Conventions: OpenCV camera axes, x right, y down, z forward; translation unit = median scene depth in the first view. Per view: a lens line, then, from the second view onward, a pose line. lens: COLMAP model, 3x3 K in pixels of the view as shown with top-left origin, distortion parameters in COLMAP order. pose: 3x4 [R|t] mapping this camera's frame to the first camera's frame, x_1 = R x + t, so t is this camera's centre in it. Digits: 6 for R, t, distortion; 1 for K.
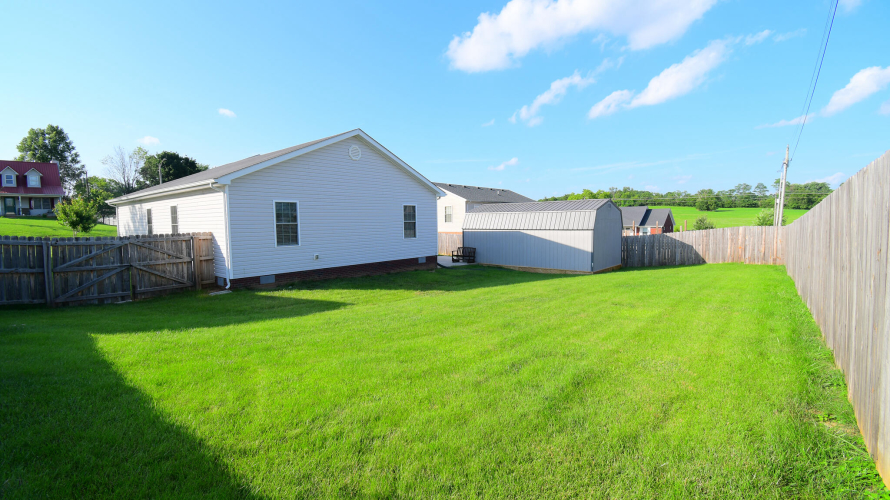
lens RADIAL K [[389.2, 0, 440.5], [0, 389.2, 247.5], [0, 0, 1]] dist [0.012713, -0.021388]
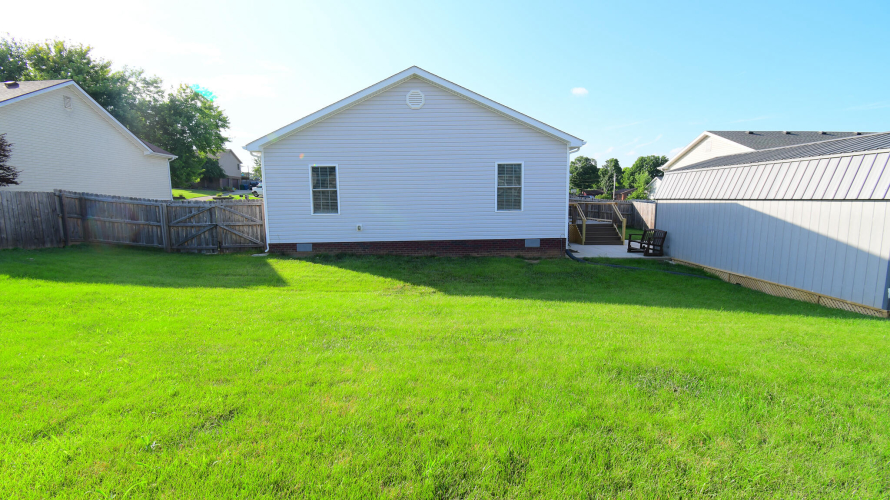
lens RADIAL K [[389.2, 0, 440.5], [0, 389.2, 247.5], [0, 0, 1]] dist [0.012713, -0.021388]
pose [[0.675730, 0.093349, -0.731215, 0.489894], [-0.046541, 0.995373, 0.084063, -0.015260], [0.735679, -0.022773, 0.676948, 0.579772]]
